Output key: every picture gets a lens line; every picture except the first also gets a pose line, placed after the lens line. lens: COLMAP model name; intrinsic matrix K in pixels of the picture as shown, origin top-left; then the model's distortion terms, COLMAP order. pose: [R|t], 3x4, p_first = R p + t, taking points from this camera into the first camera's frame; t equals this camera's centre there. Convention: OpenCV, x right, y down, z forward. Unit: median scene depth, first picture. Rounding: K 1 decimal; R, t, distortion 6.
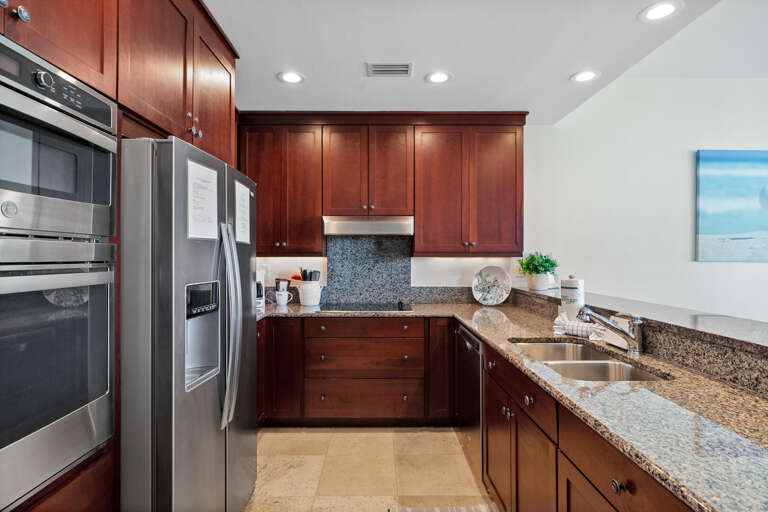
lens RADIAL K [[380.4, 0, 384.0], [0, 380.4, 256.0], [0, 0, 1]] dist [-0.001399, -0.000242]
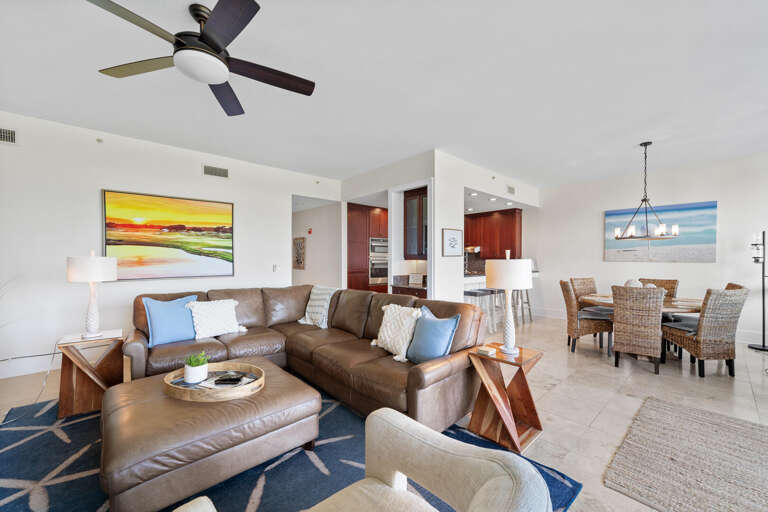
lens RADIAL K [[303.0, 0, 384.0], [0, 303.0, 256.0], [0, 0, 1]] dist [0.001696, 0.000238]
pose [[0.662303, -0.007084, -0.749203, 1.298047], [0.005651, 0.999974, -0.004460, -0.017235], [0.749215, -0.001280, 0.662326, -1.123006]]
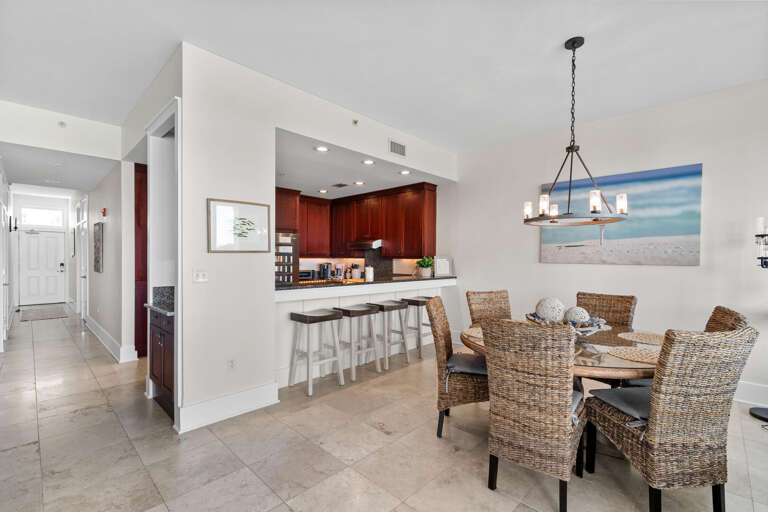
lens RADIAL K [[342.5, 0, 384.0], [0, 342.5, 256.0], [0, 0, 1]] dist [0.008154, 0.000037]
pose [[0.712871, 0.000025, -0.701295, 1.309803], [-0.000531, 1.000000, -0.000505, -0.011393], [0.701295, 0.000733, 0.712871, -0.326190]]
